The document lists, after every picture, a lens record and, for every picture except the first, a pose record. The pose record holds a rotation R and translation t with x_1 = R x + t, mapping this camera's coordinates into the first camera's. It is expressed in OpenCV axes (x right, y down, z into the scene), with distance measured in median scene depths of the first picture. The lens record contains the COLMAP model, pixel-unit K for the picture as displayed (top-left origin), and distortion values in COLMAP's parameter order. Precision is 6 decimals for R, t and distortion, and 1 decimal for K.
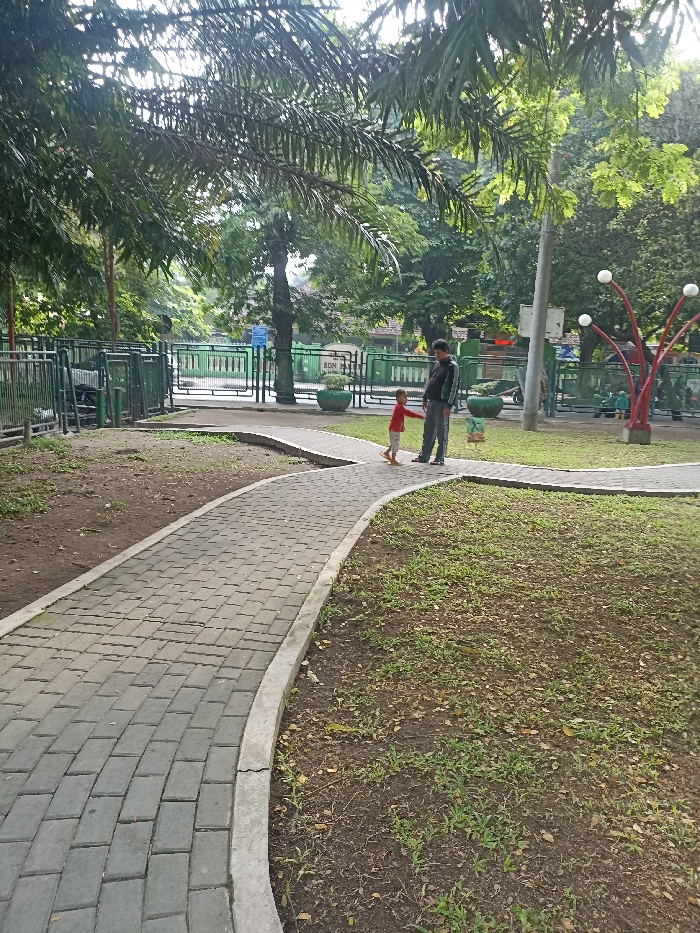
lens RADIAL K [[679.1, 0, 353.1], [0, 679.1, 468.4], [0, 0, 1]] dist [0.052161, -0.062338]
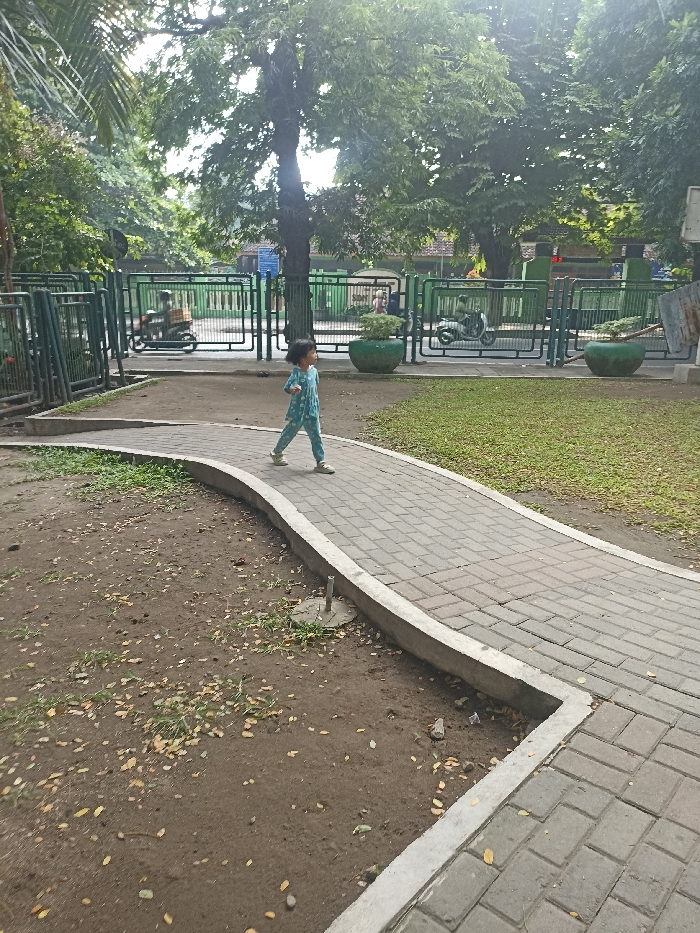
lens RADIAL K [[679.1, 0, 353.1], [0, 679.1, 468.4], [0, 0, 1]] dist [0.052161, -0.062338]
pose [[0.998980, -0.021891, -0.039502, -0.021466], [0.025638, 0.994956, 0.096980, -0.045736], [0.037180, -0.097894, 0.994502, 0.280157]]
